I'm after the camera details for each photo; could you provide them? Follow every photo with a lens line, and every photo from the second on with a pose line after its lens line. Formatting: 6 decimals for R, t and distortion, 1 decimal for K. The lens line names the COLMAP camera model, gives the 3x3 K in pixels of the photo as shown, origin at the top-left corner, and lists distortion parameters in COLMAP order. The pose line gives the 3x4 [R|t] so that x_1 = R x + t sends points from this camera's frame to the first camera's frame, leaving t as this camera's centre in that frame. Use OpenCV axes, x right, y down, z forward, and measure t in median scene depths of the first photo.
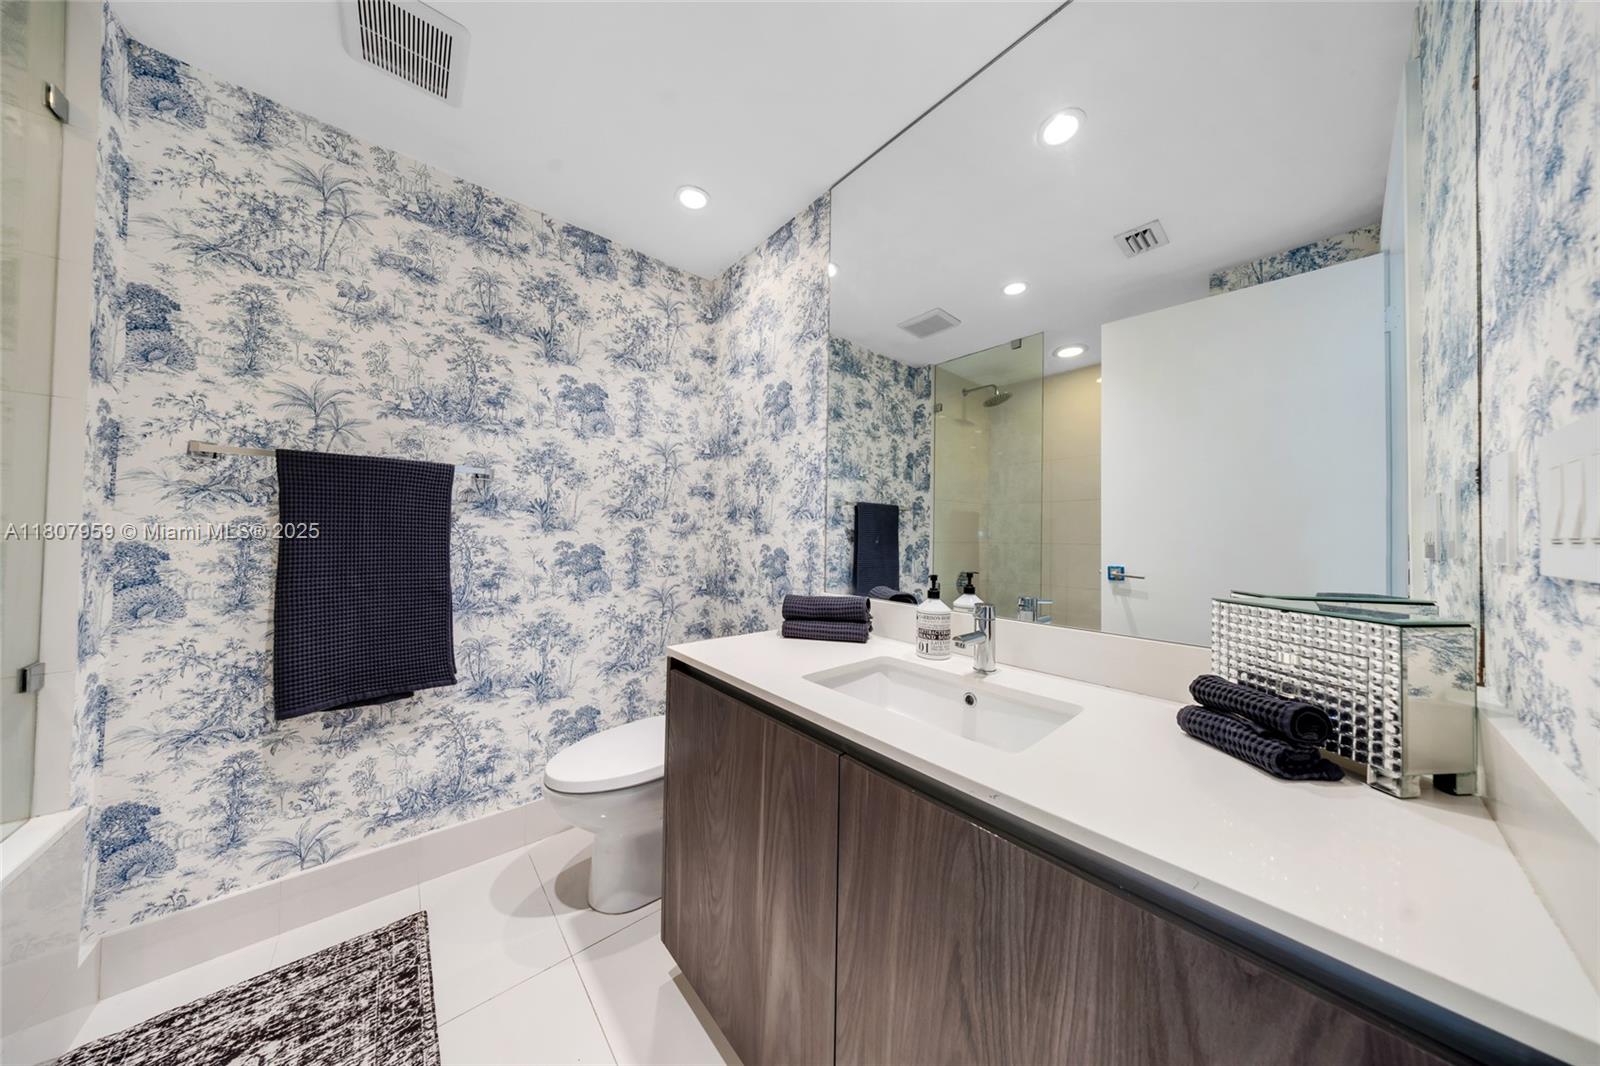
lens RADIAL K [[474.2, 0, 815.6], [0, 474.2, 530.5], [0, 0, 1]] dist [-0.008902, 0.001855]
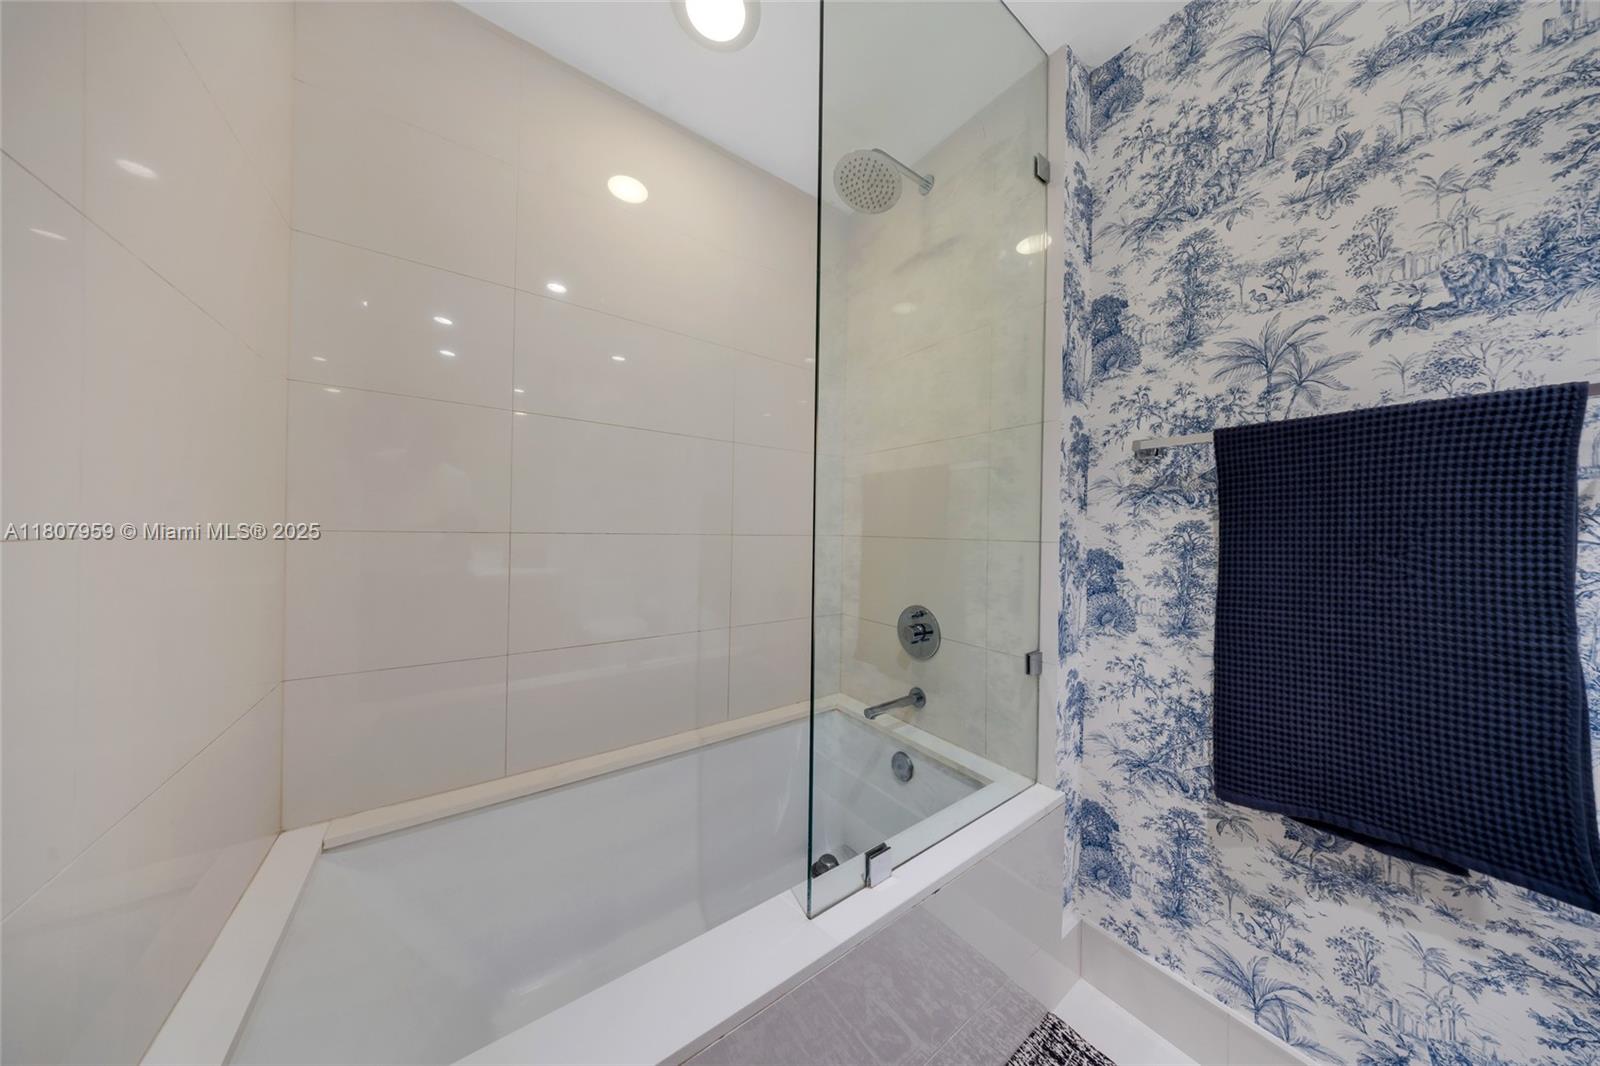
lens RADIAL K [[474.2, 0, 787.6], [0, 474.2, 531.0], [0, 0, 1]] dist [-0.008902, 0.001855]
pose [[-0.101755, -0.019141, -0.994625, -0.332646], [-0.002888, 0.999816, -0.018946, 0.004637], [0.994805, 0.000945, -0.101792, 0.398327]]
